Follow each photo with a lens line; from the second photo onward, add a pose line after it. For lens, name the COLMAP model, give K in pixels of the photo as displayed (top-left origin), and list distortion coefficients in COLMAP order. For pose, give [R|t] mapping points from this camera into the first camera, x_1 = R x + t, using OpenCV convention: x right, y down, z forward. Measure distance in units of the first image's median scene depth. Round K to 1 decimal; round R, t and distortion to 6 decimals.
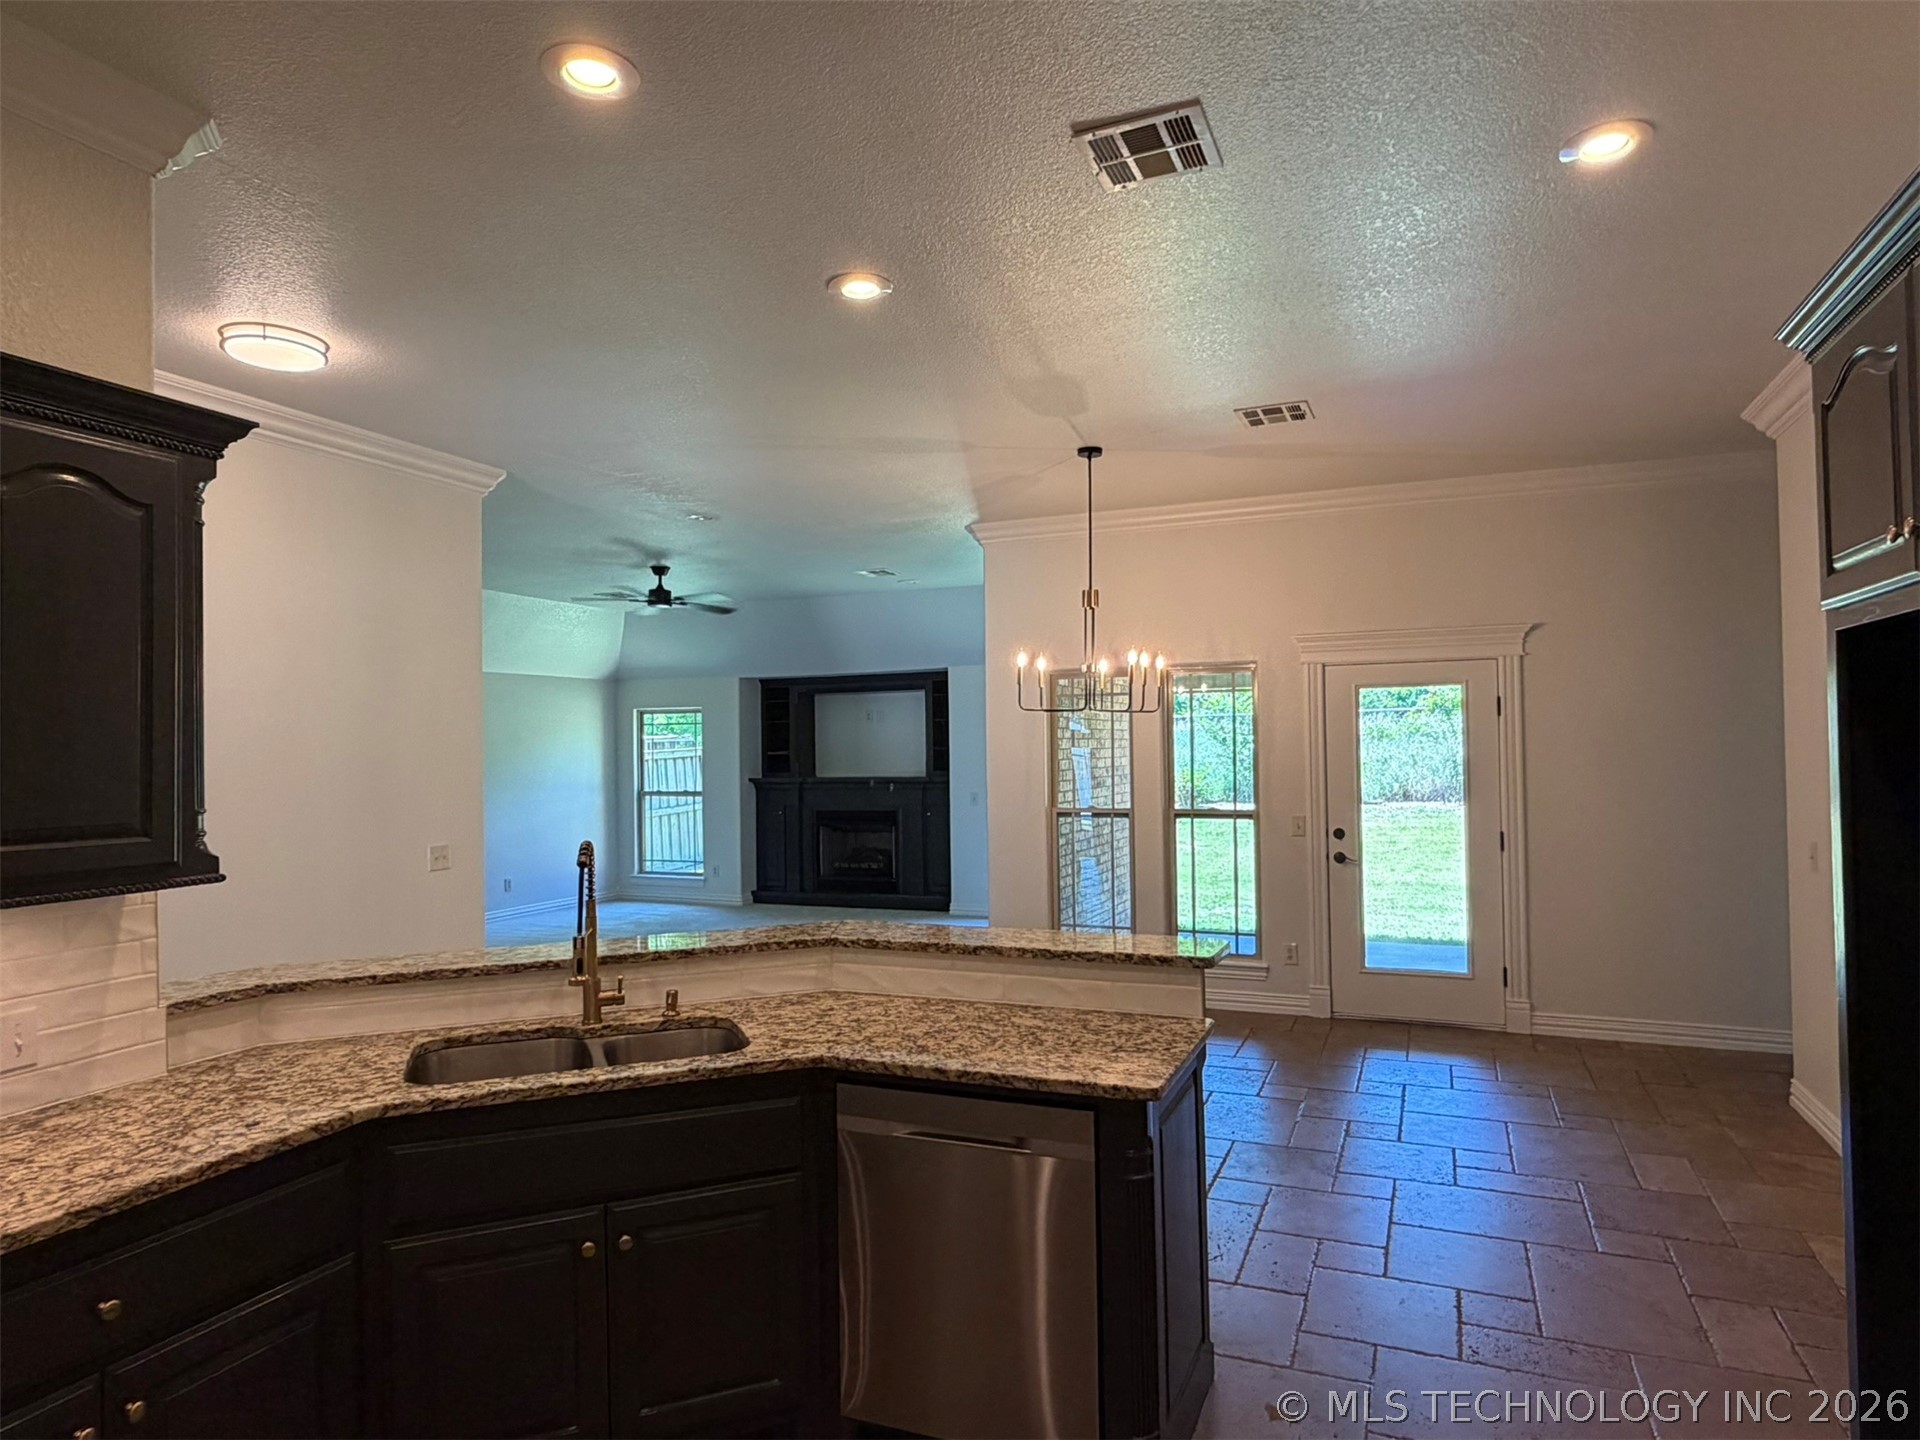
lens RADIAL K [[1134.6, 0, 955.8], [0, 1134.6, 734.3], [0, 0, 1]] dist [0.001618, -0.002009]
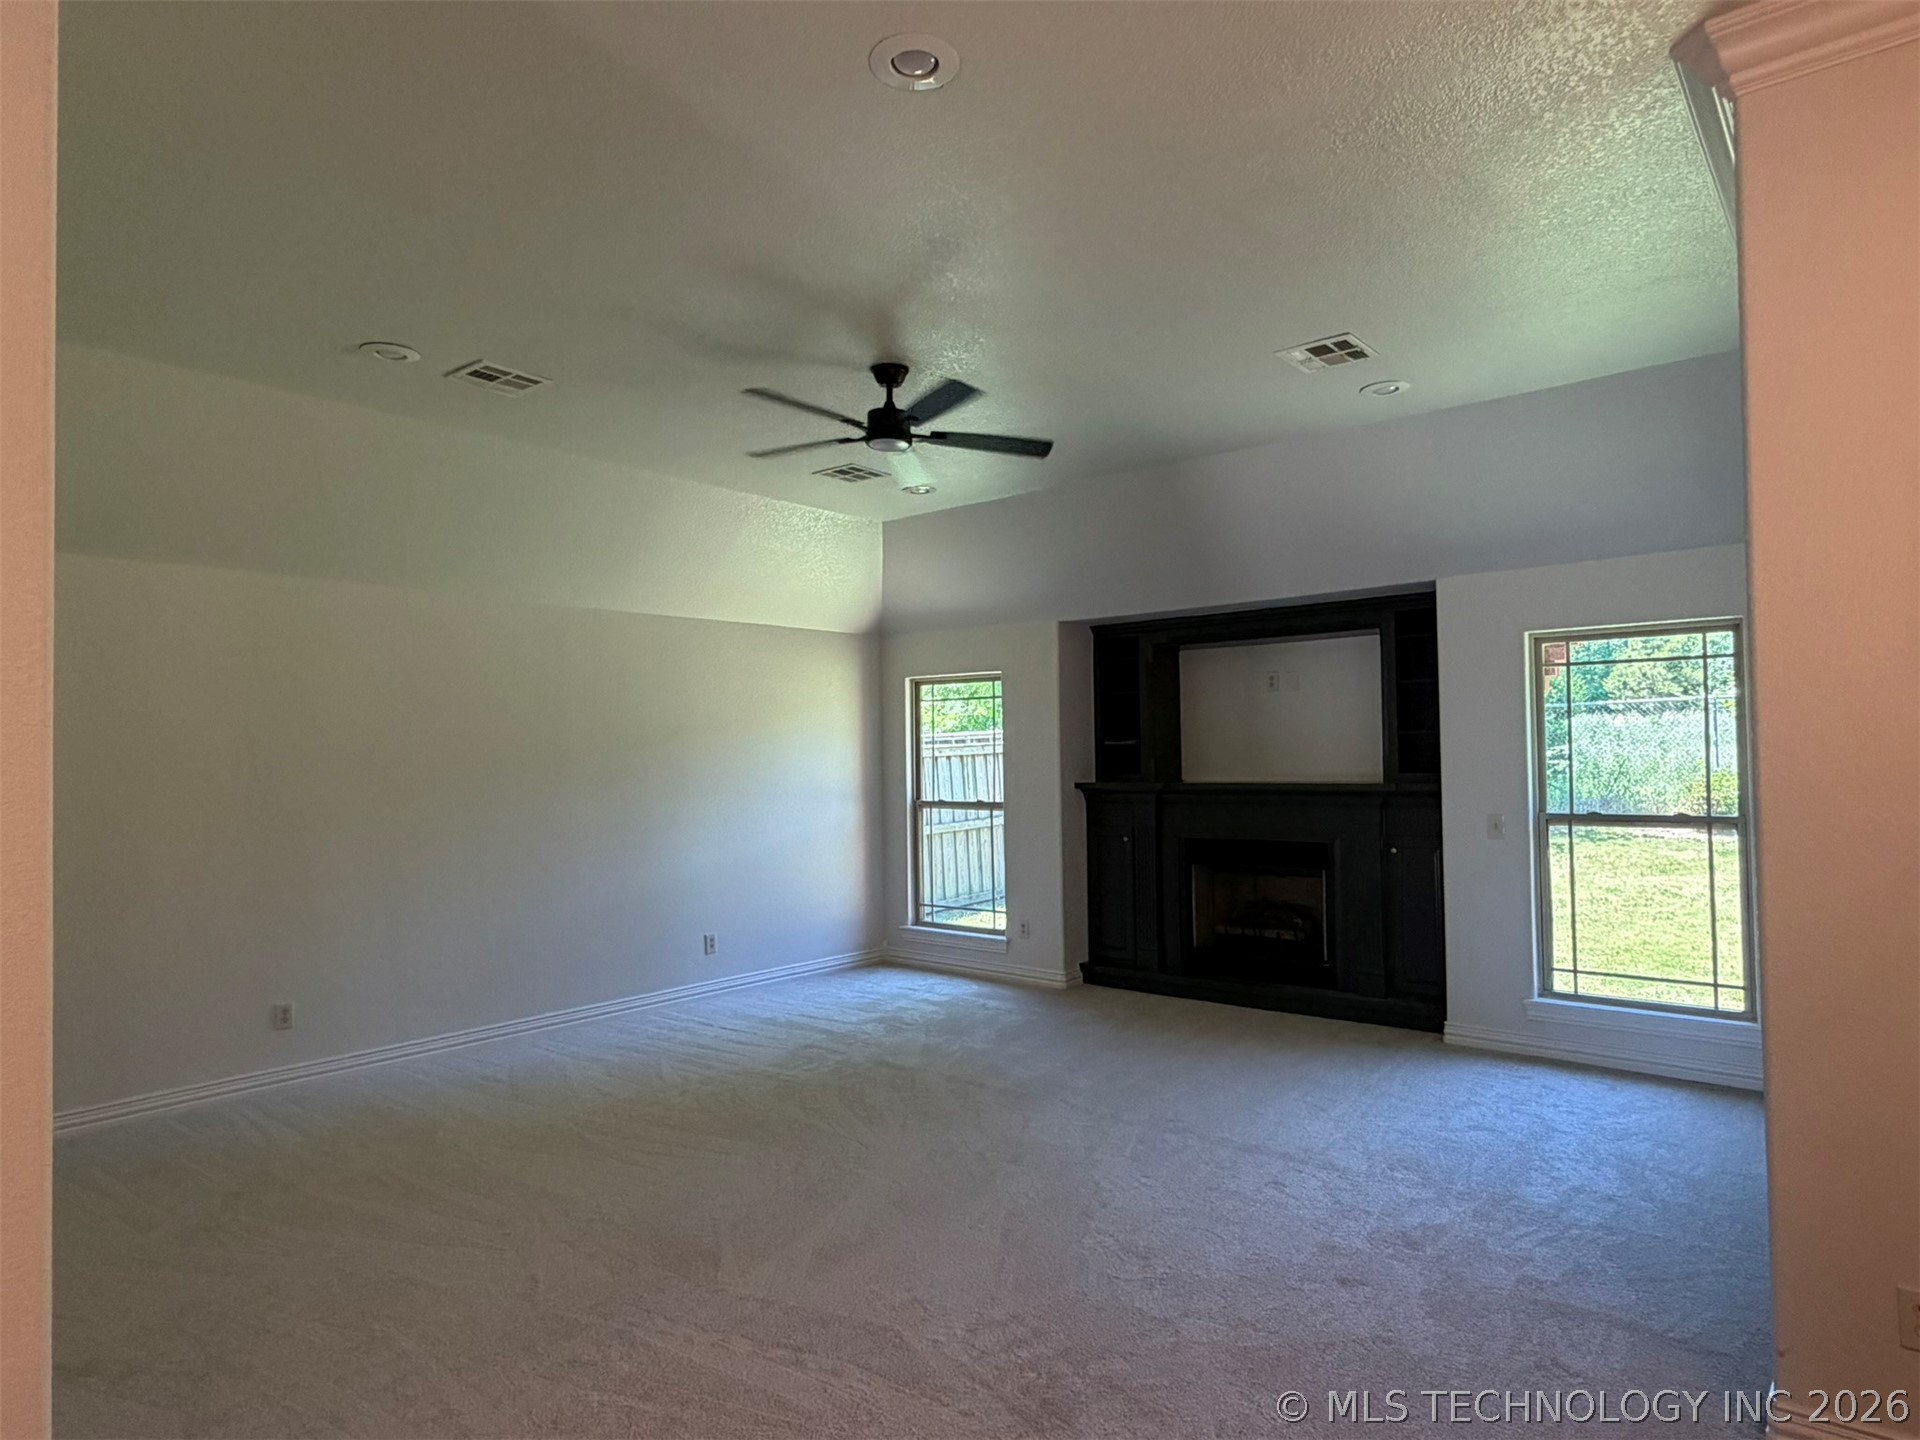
lens RADIAL K [[1134.6, 0, 963.1], [0, 1134.6, 717.4], [0, 0, 1]] dist [0.001618, -0.002009]
pose [[0.957794, -0.009208, -0.287307, -0.061057], [0.004690, 0.999854, -0.016412, 0.012715], [0.287417, 0.014372, 0.957698, 0.379801]]
